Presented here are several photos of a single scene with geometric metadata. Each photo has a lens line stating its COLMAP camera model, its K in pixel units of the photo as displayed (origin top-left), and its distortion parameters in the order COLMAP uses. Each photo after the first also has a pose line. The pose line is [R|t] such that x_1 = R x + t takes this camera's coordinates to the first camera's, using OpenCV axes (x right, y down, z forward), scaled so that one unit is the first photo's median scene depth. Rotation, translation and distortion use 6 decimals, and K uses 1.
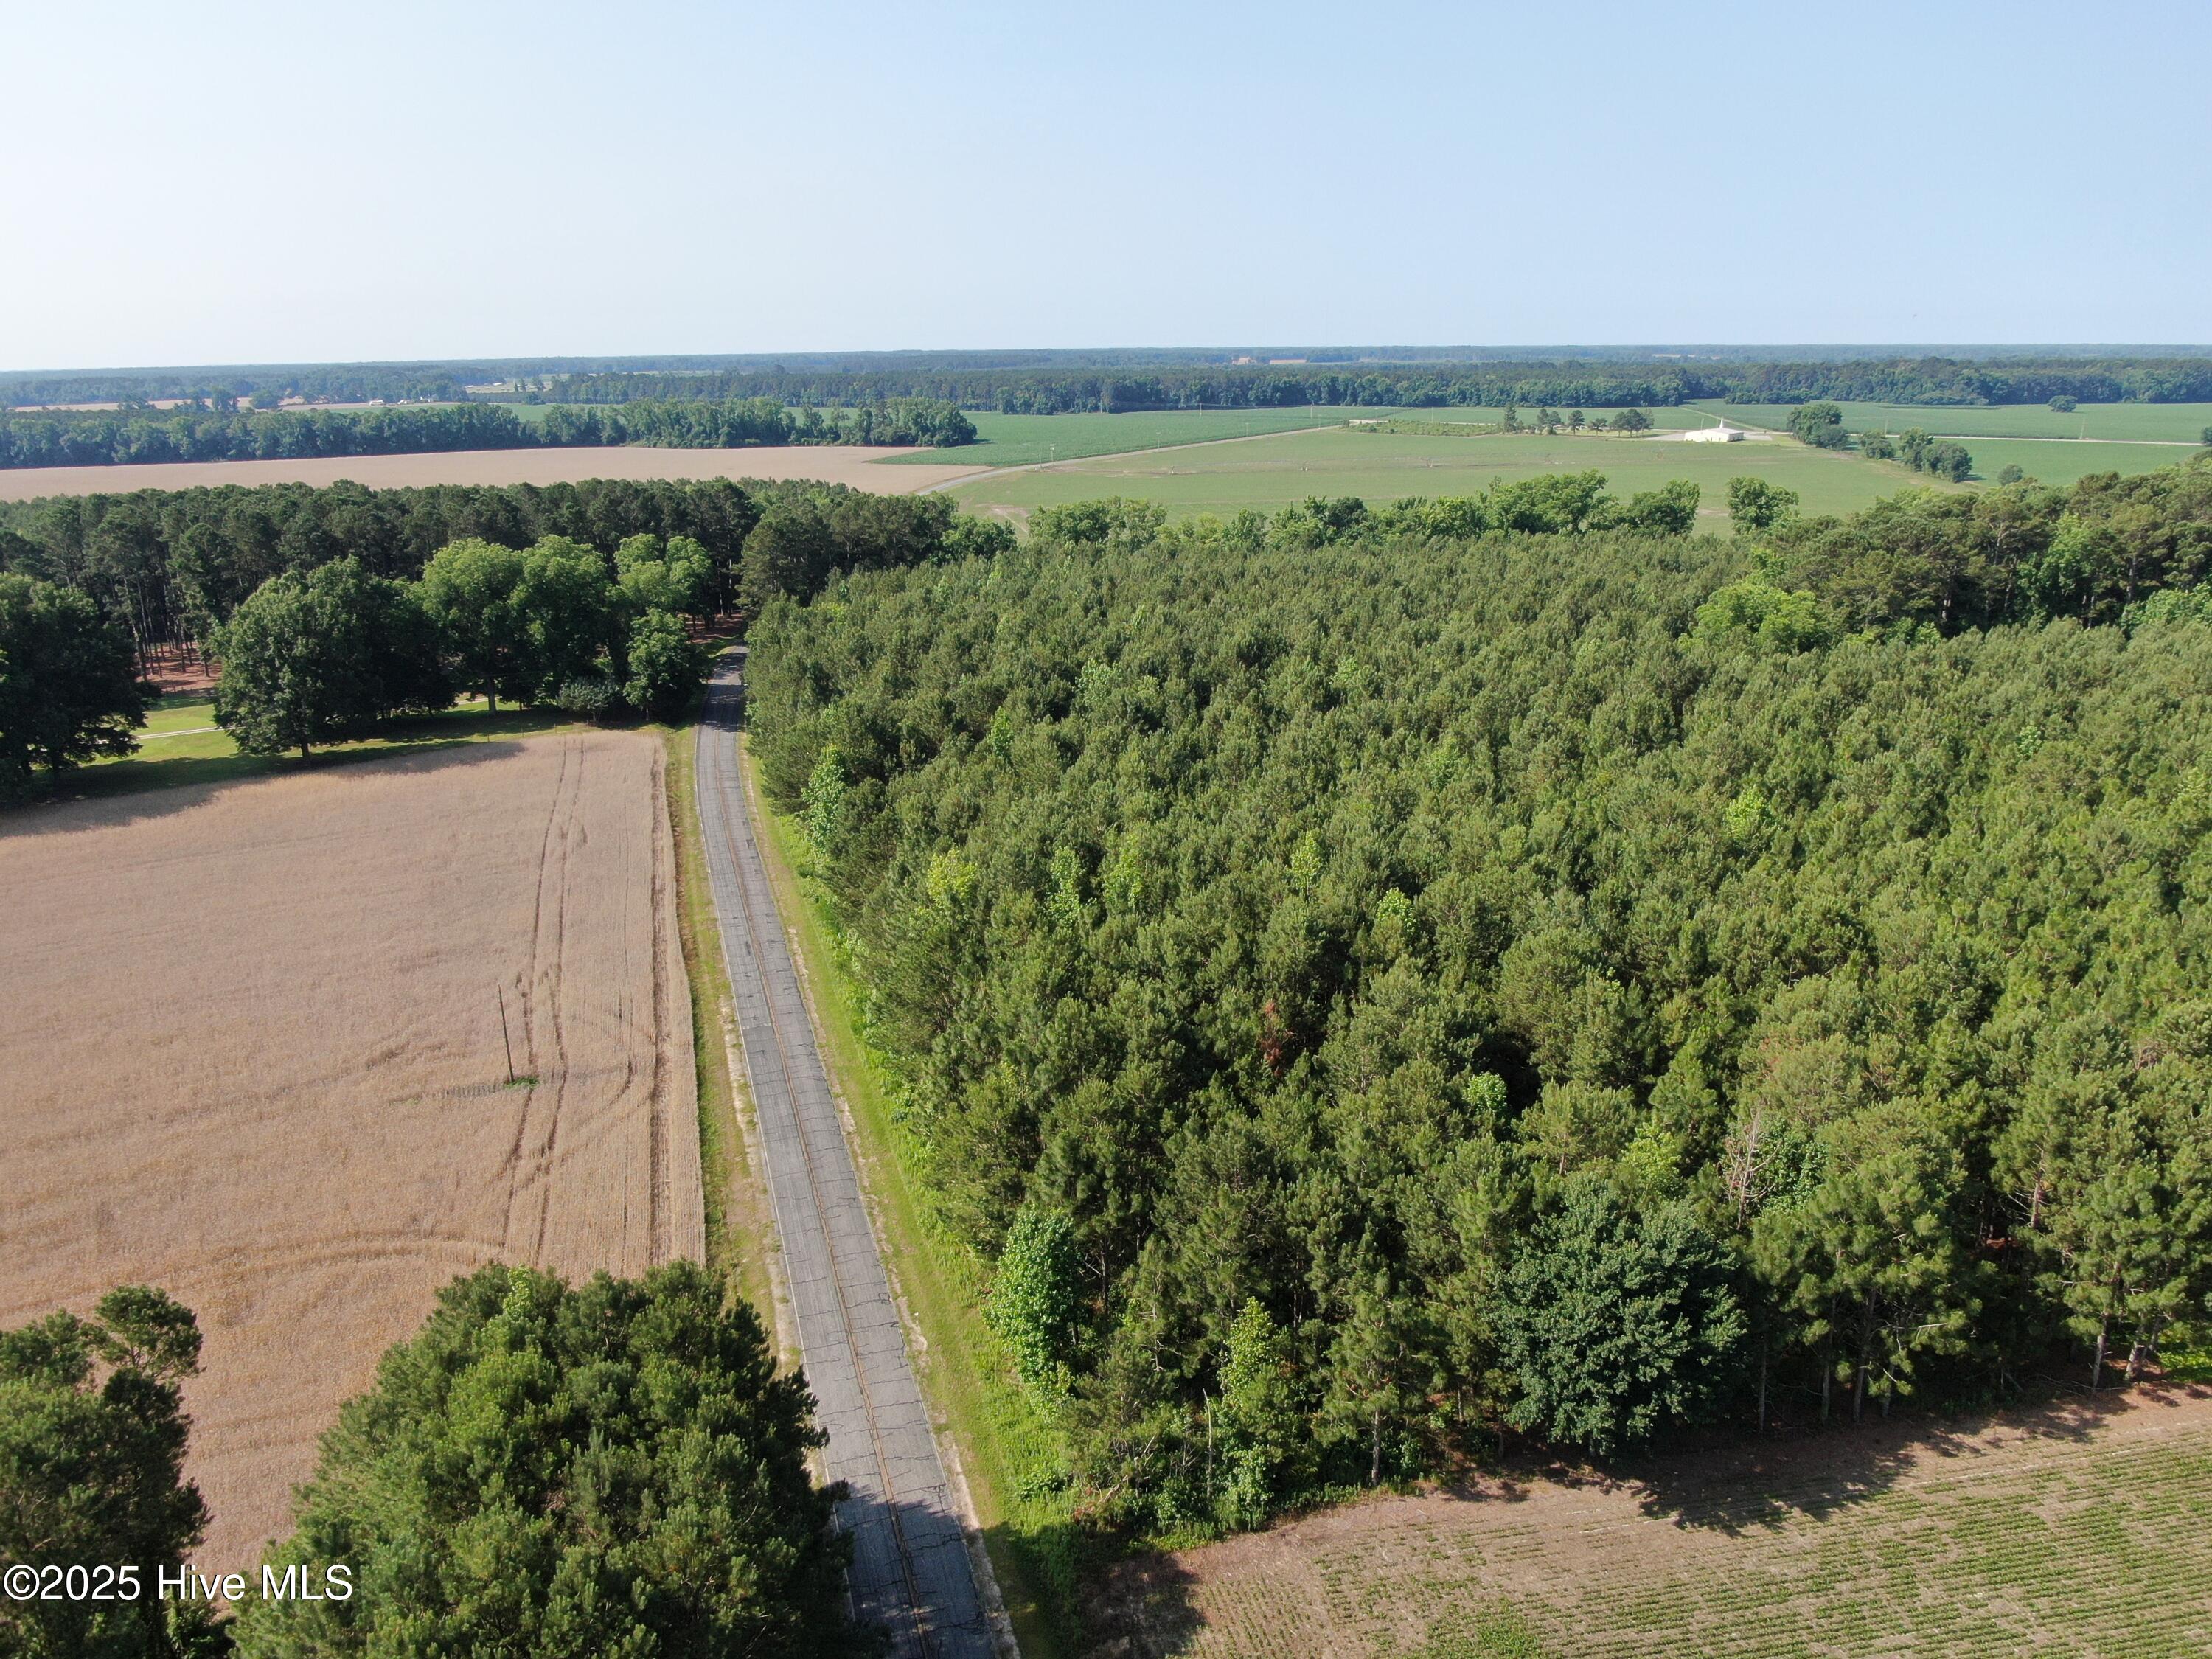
lens RADIAL K [[1646.2, 0, 1114.8], [0, 1646.2, 827.6], [0, 0, 1]] dist [-0.028138, 0.026142]
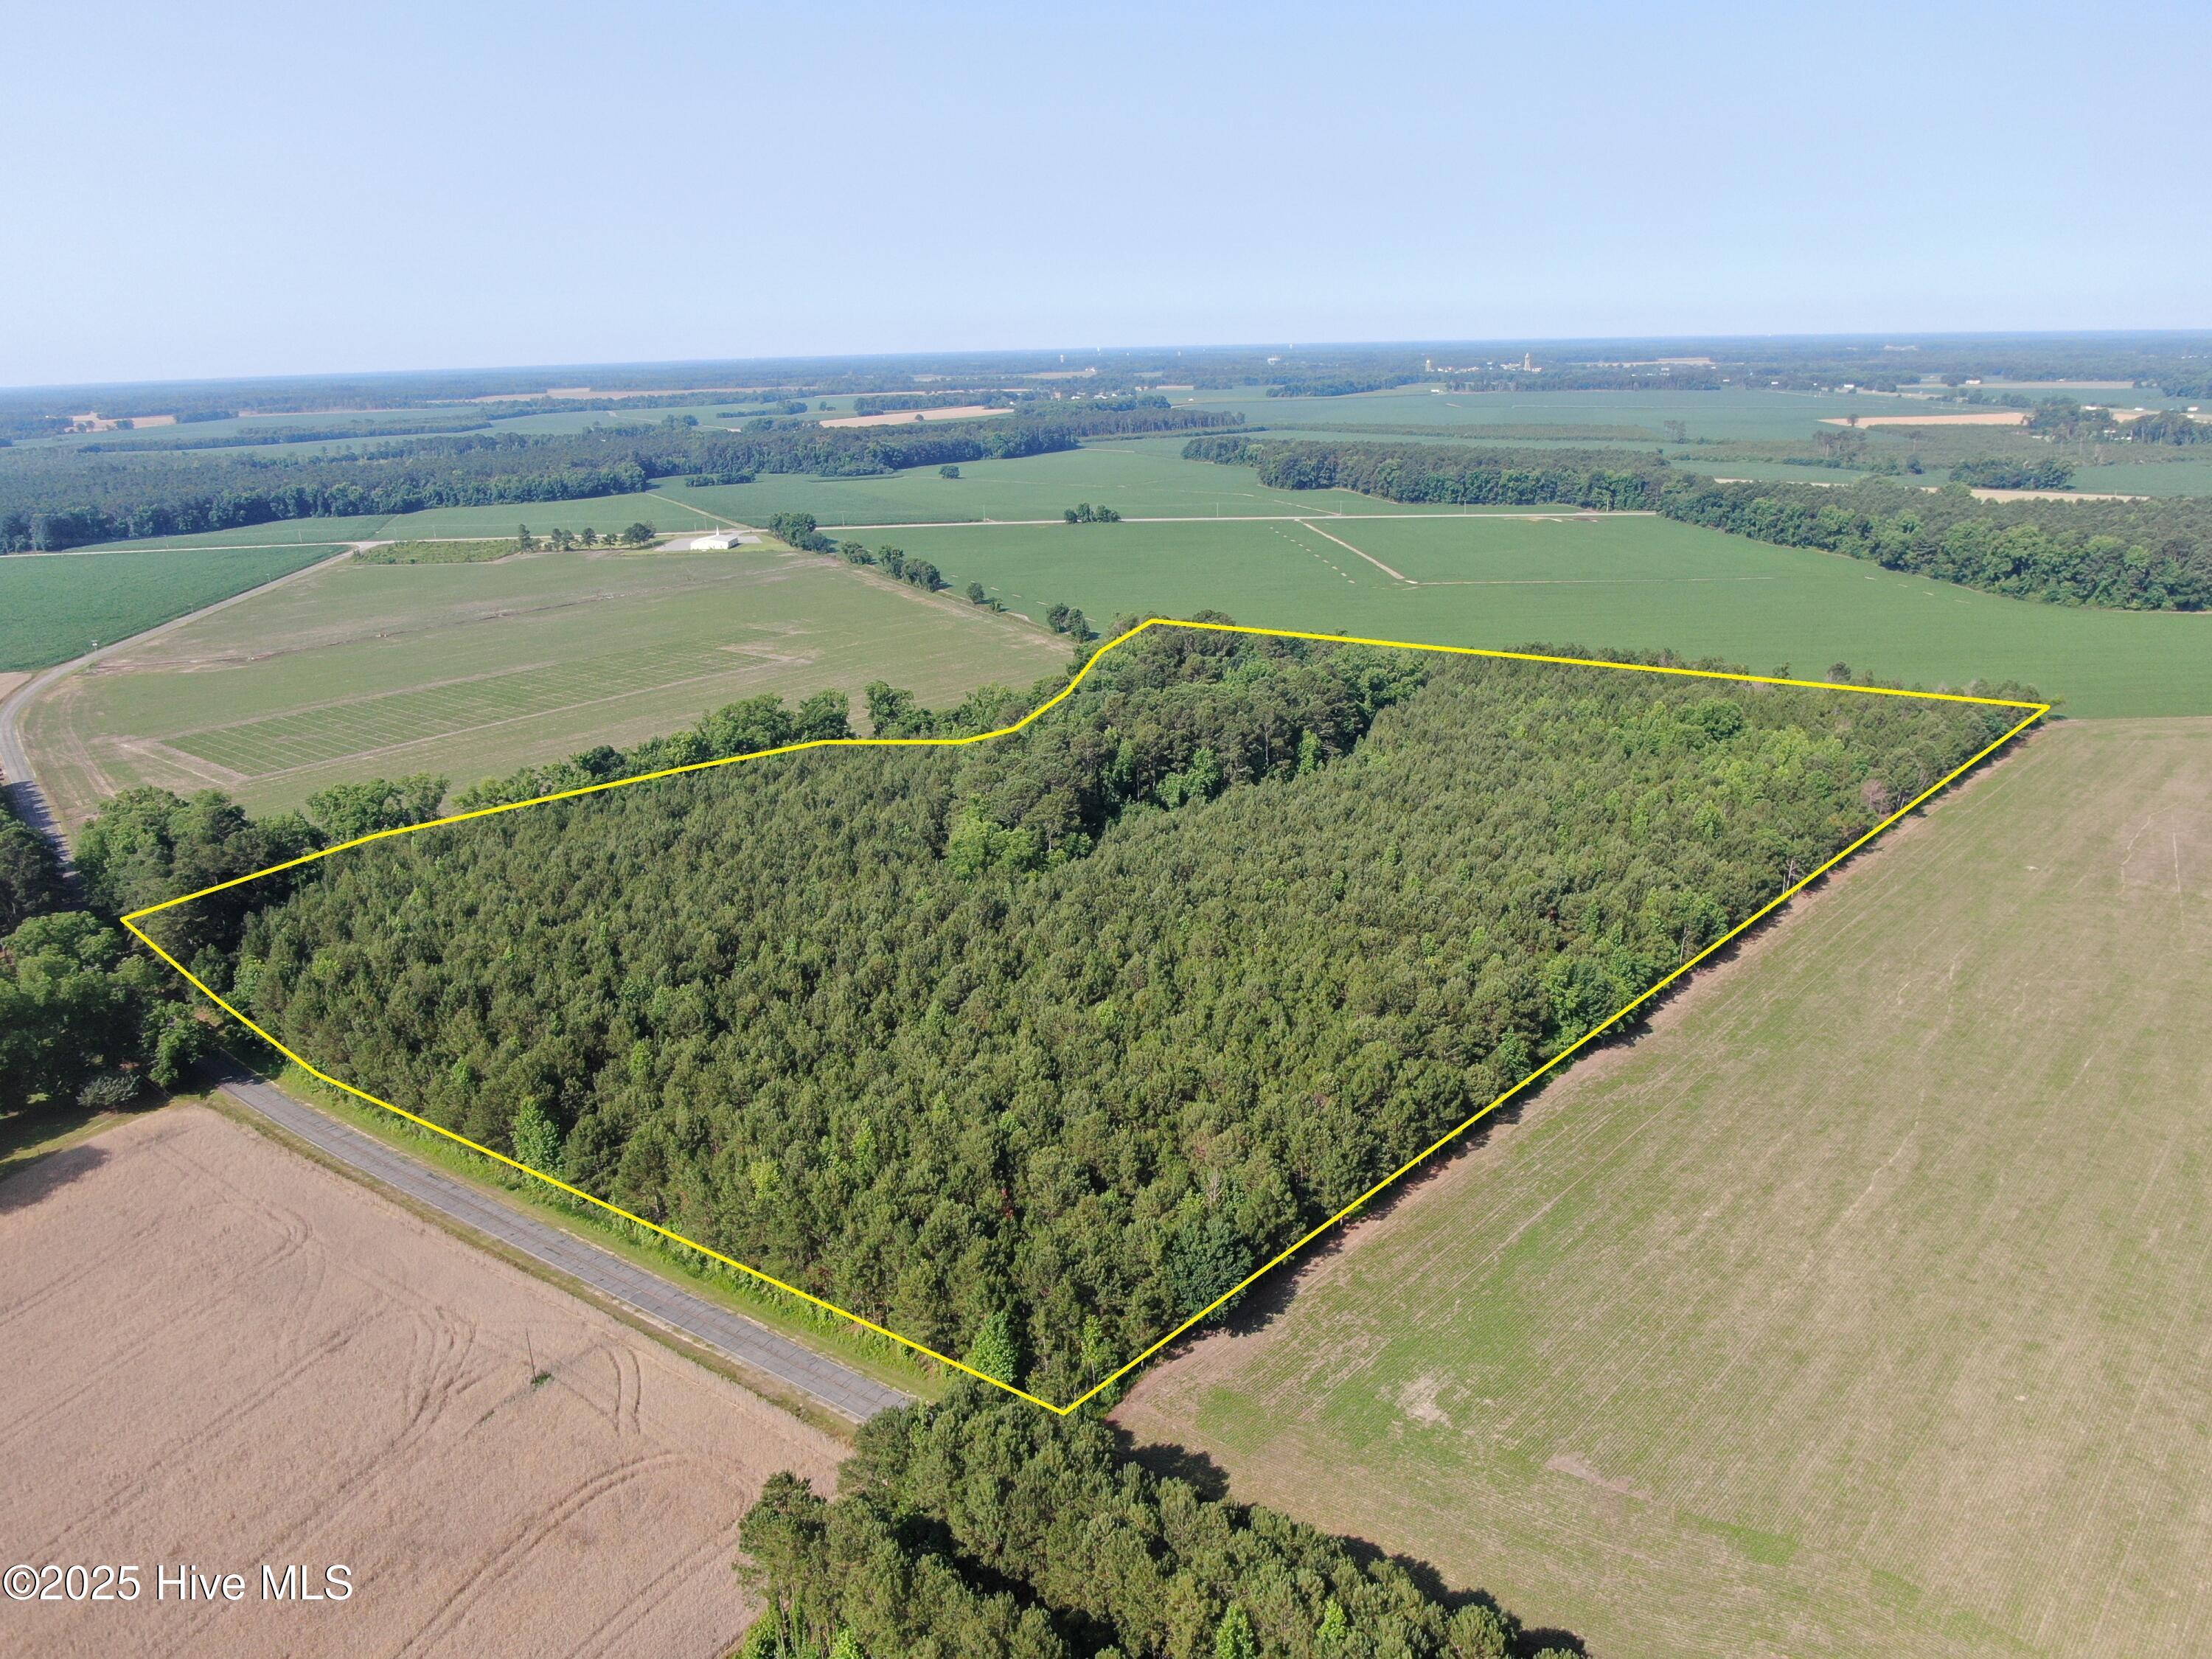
lens RADIAL K [[1646.2, 0, 1114.8], [0, 1646.2, 827.6], [0, 0, 1]] dist [-0.028138, 0.026142]
pose [[0.795186, -0.204832, 0.570722, -0.424742], [0.203317, 0.976798, 0.067291, -0.218123], [-0.571263, 0.062529, 0.818382, -0.403645]]
